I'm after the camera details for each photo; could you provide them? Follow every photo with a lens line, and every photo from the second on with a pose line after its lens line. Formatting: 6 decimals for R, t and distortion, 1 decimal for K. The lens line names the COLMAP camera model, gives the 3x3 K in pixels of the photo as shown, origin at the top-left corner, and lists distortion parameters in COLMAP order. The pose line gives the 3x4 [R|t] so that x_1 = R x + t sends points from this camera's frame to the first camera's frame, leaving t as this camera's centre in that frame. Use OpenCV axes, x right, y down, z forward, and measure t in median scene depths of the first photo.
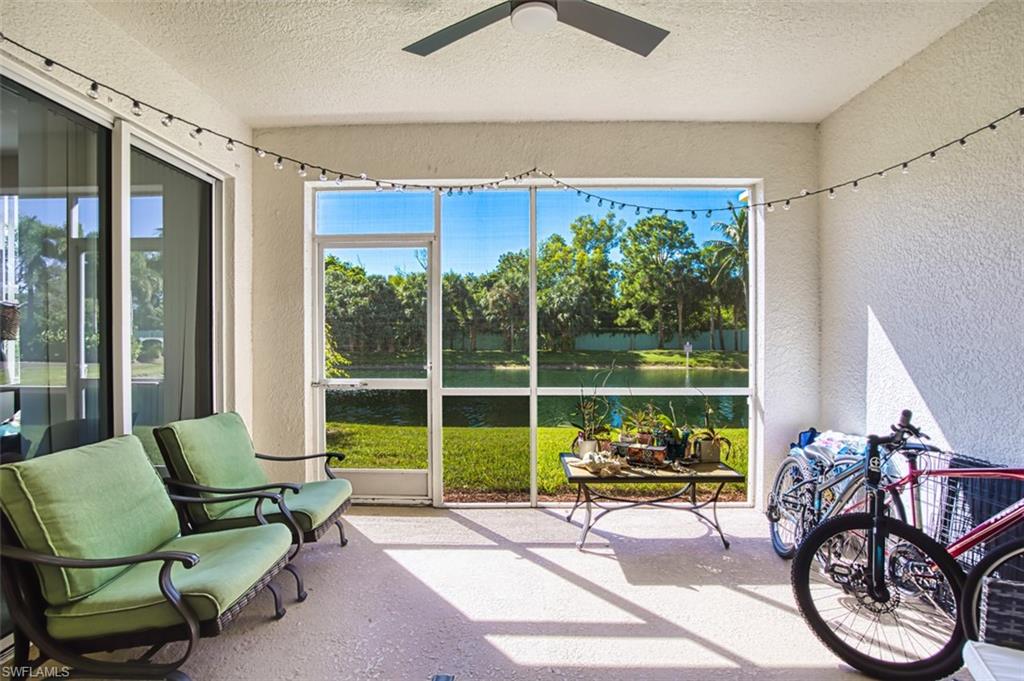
lens RADIAL K [[483.8, 0, 512.0], [0, 483.8, 340.5], [0, 0, 1]] dist [-0.050328, 0.019572]
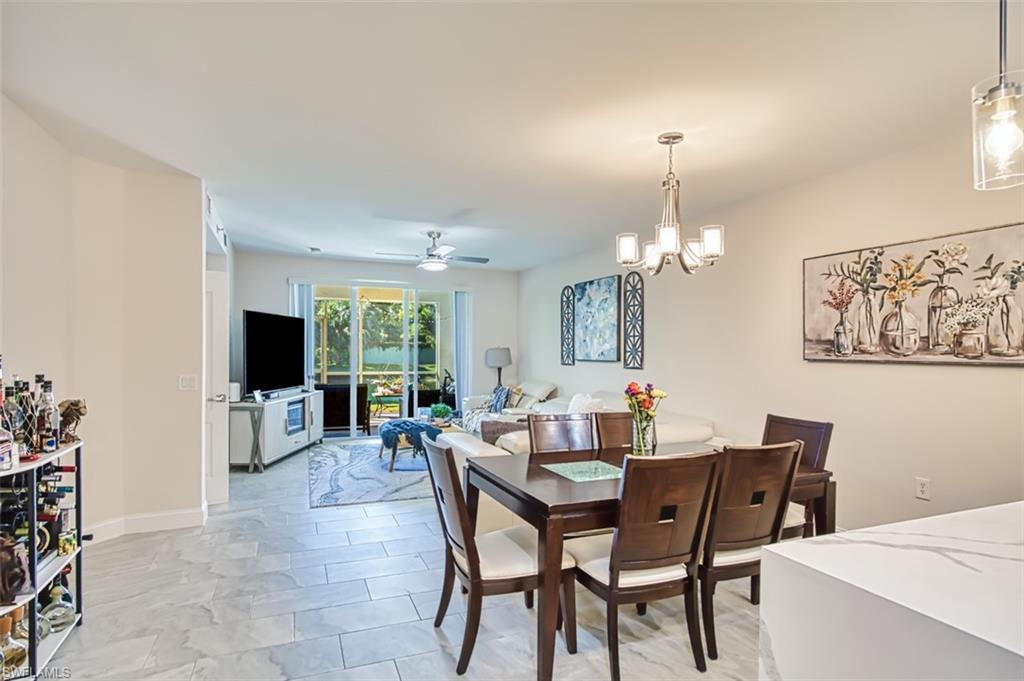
lens RADIAL K [[551.6, 0, 517.7], [0, 551.6, 348.6], [0, 0, 1]] dist [-0.000498, 0.000126]
pose [[0.916080, 0.005981, 0.400952, -0.029304], [-0.001844, 0.999941, -0.010704, 0.000091], [-0.400992, 0.009066, 0.916037, -0.171673]]
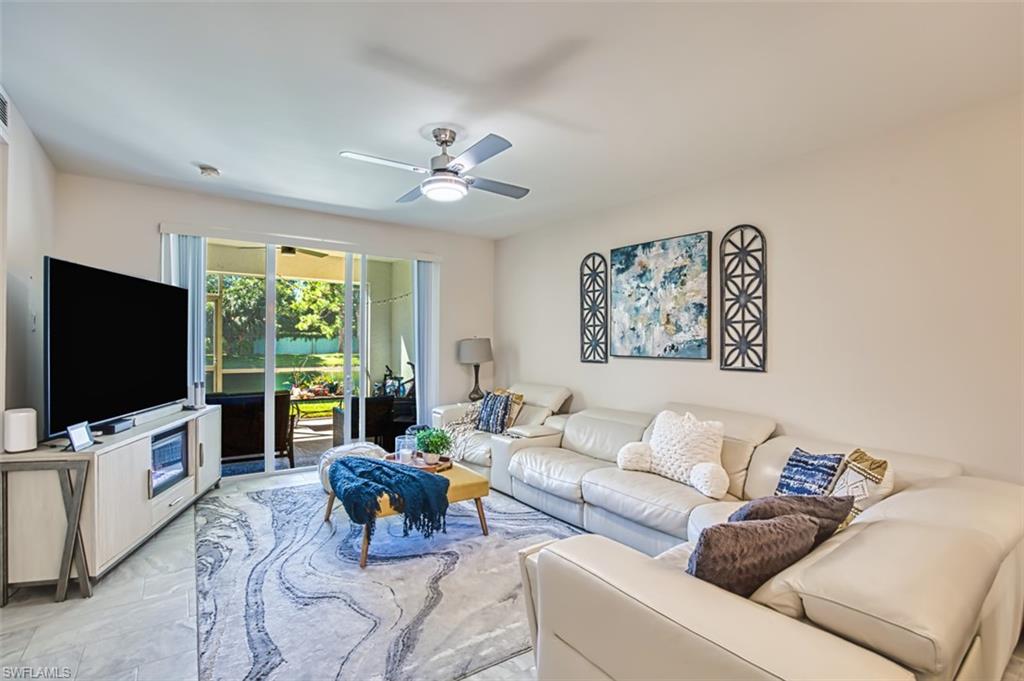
lens RADIAL K [[483.8, 0, 512.0], [0, 483.8, 340.5], [0, 0, 1]] dist [-0.050328, 0.019572]
pose [[0.803763, 0.009272, 0.594877, -0.025535], [-0.004183, 0.999942, -0.009935, -0.000473], [-0.594935, 0.005497, 0.803755, -0.099933]]
